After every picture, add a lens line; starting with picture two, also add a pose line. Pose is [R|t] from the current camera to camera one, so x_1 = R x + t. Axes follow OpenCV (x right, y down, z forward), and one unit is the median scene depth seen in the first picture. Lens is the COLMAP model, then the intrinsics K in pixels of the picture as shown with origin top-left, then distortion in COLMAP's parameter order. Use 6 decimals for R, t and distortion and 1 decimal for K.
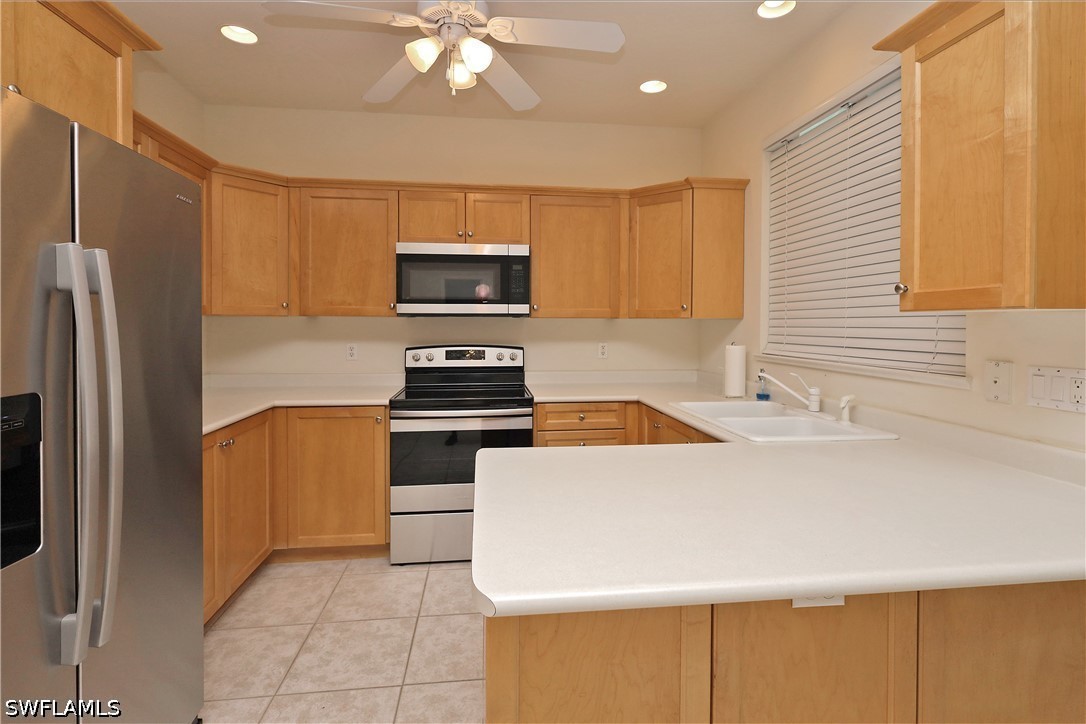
lens RADIAL K [[489.5, 0, 580.2], [0, 489.5, 345.7], [0, 0, 1]] dist [-0.000120, -0.000063]
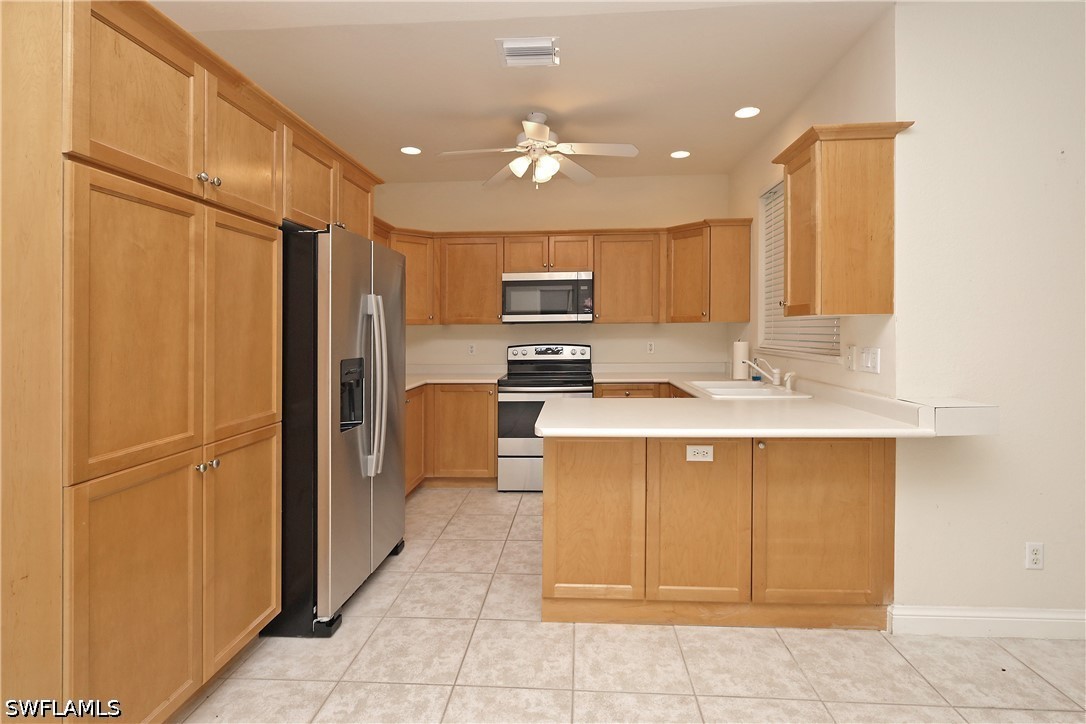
lens RADIAL K [[516.6, 0, 577.2], [0, 516.6, 324.7], [0, 0, 1]] dist [0.000328, 0.000015]
pose [[0.979060, -0.013779, -0.203104, 0.160712], [0.002651, 0.998485, -0.054960, 0.028773], [0.203553, 0.053271, 0.977614, -0.472164]]
